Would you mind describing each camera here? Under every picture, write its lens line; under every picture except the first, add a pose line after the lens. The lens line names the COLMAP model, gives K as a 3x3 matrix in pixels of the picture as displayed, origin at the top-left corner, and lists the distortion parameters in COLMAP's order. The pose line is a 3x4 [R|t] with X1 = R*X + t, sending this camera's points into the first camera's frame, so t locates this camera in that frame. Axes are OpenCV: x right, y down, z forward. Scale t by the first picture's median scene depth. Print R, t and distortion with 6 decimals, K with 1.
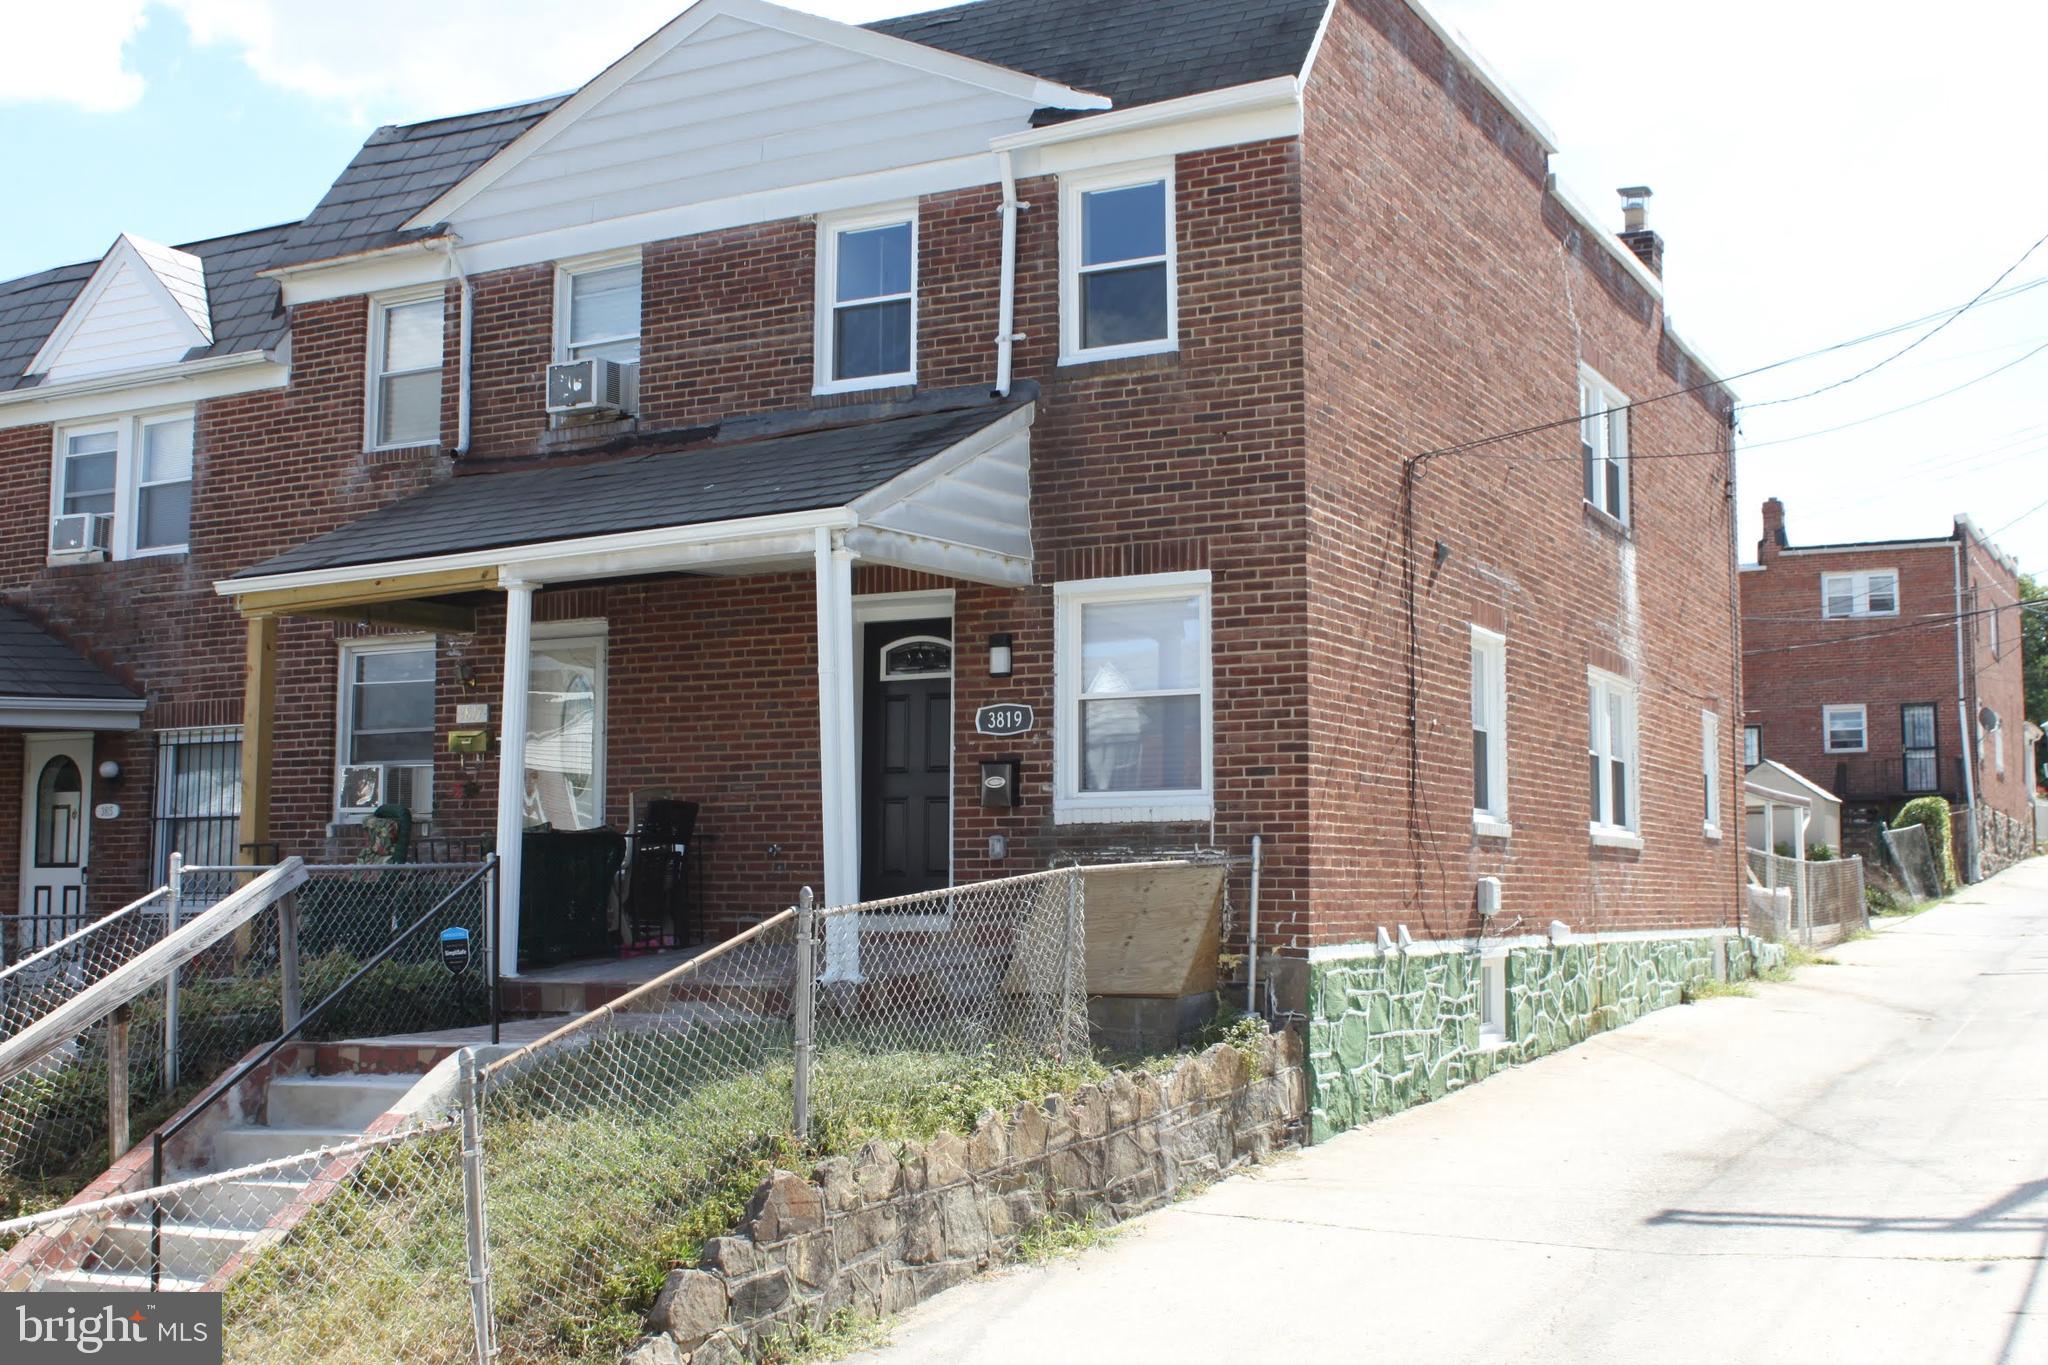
lens RADIAL K [[2364.6, 0, 1025.3], [0, 2364.6, 680.7], [0, 0, 1]] dist [-0.073760, 0.000000]
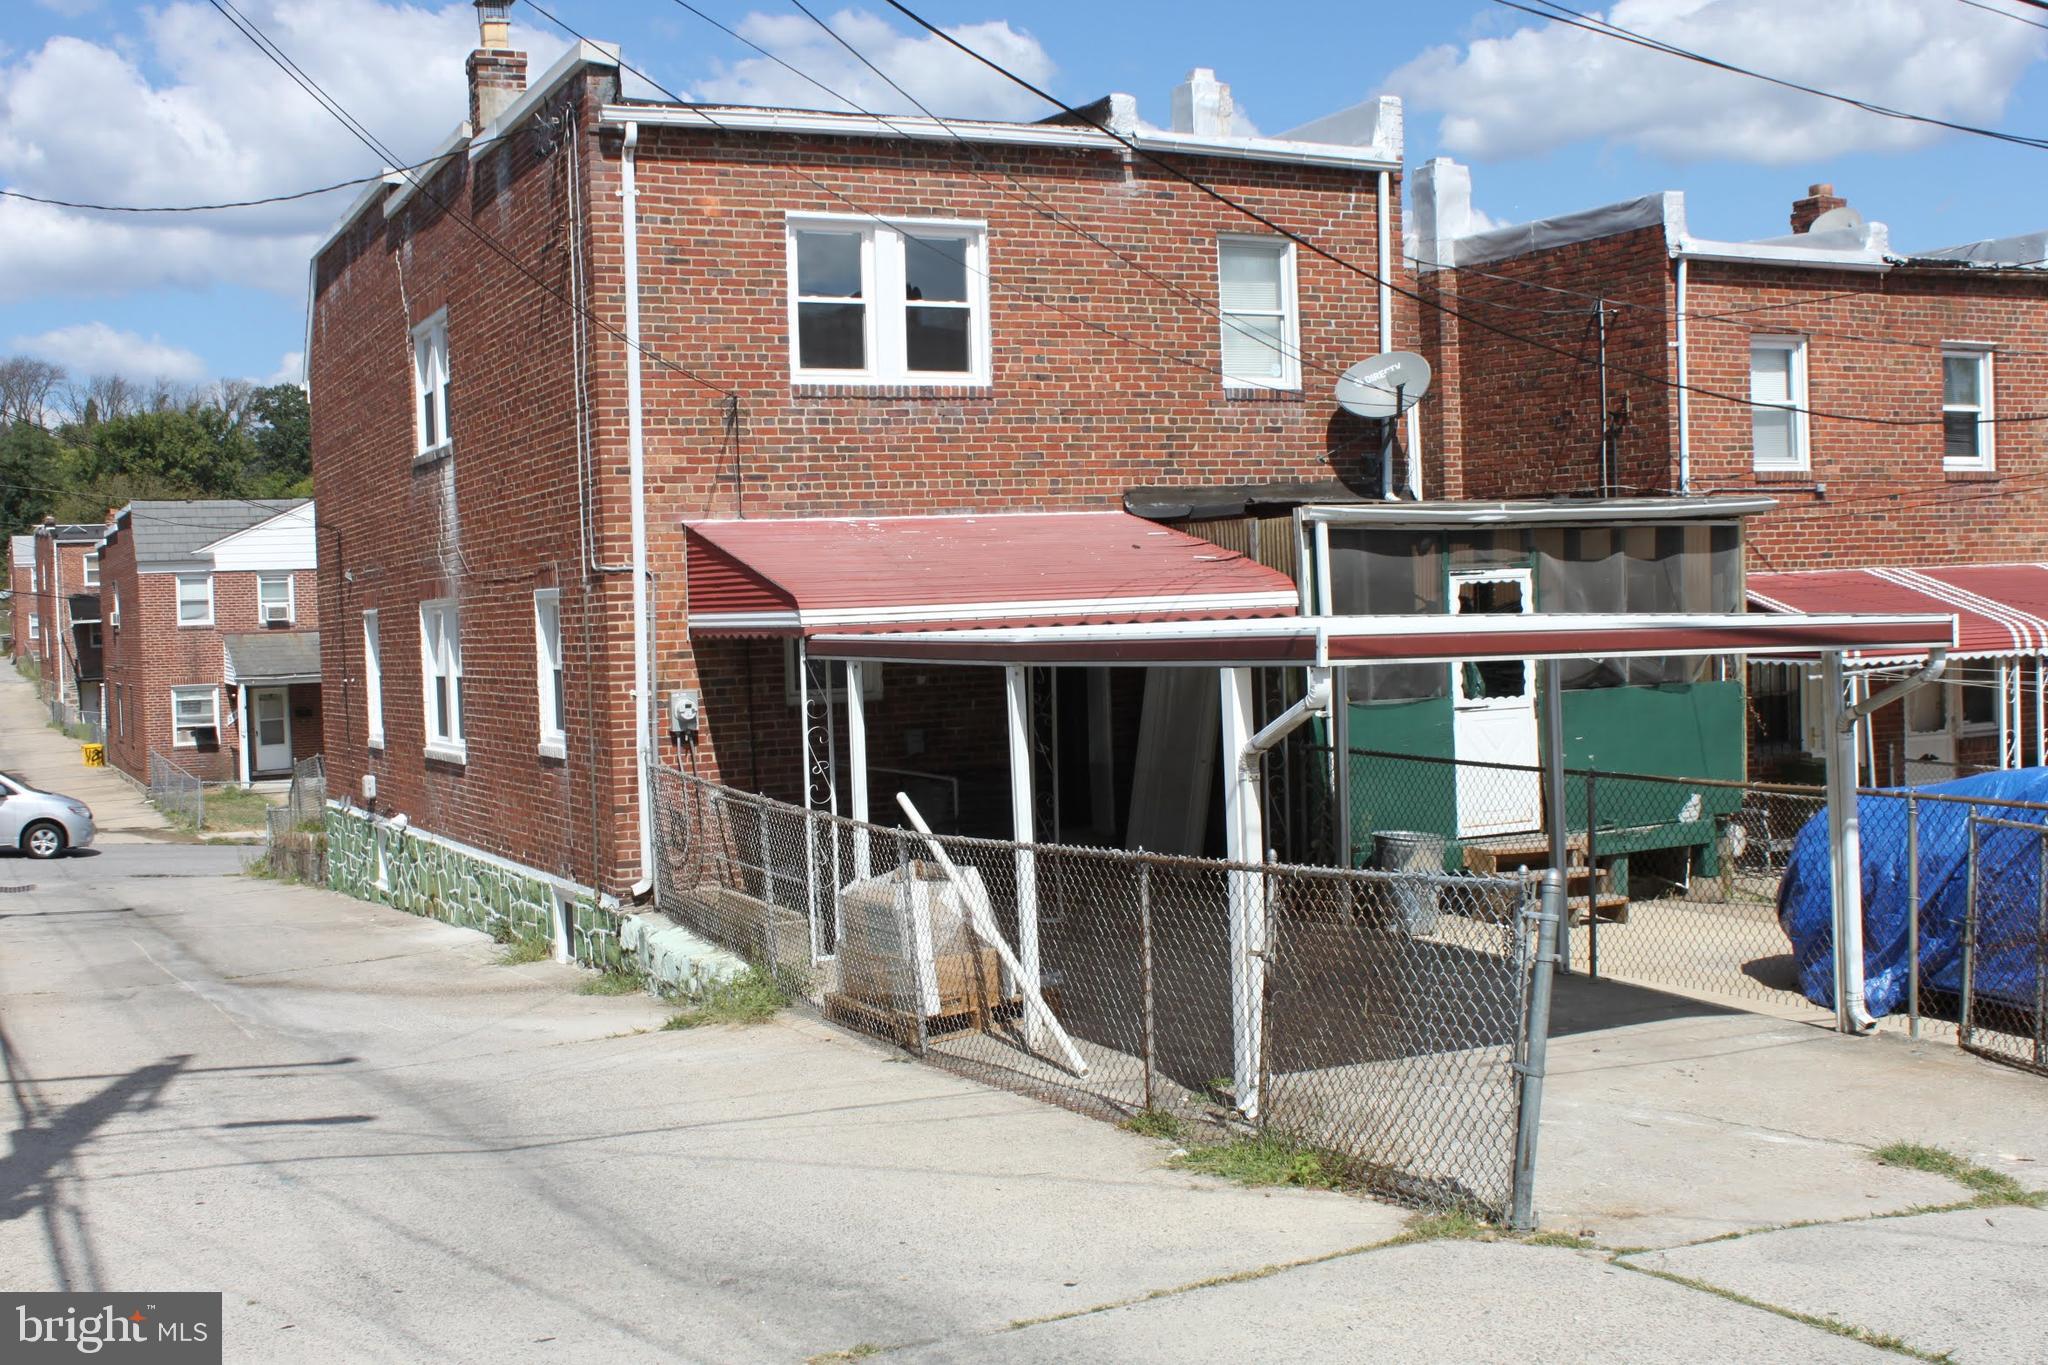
lens RADIAL K [[2364.6, 0, 1023.6], [0, 2364.6, 684.2], [0, 0, 1]] dist [-0.073760, 0.000000]
pose [[-0.604416, 0.039621, -0.795683, 0.834084], [0.110061, 0.993338, -0.034141, 0.089629], [0.789029, -0.108209, -0.604751, 1.642357]]
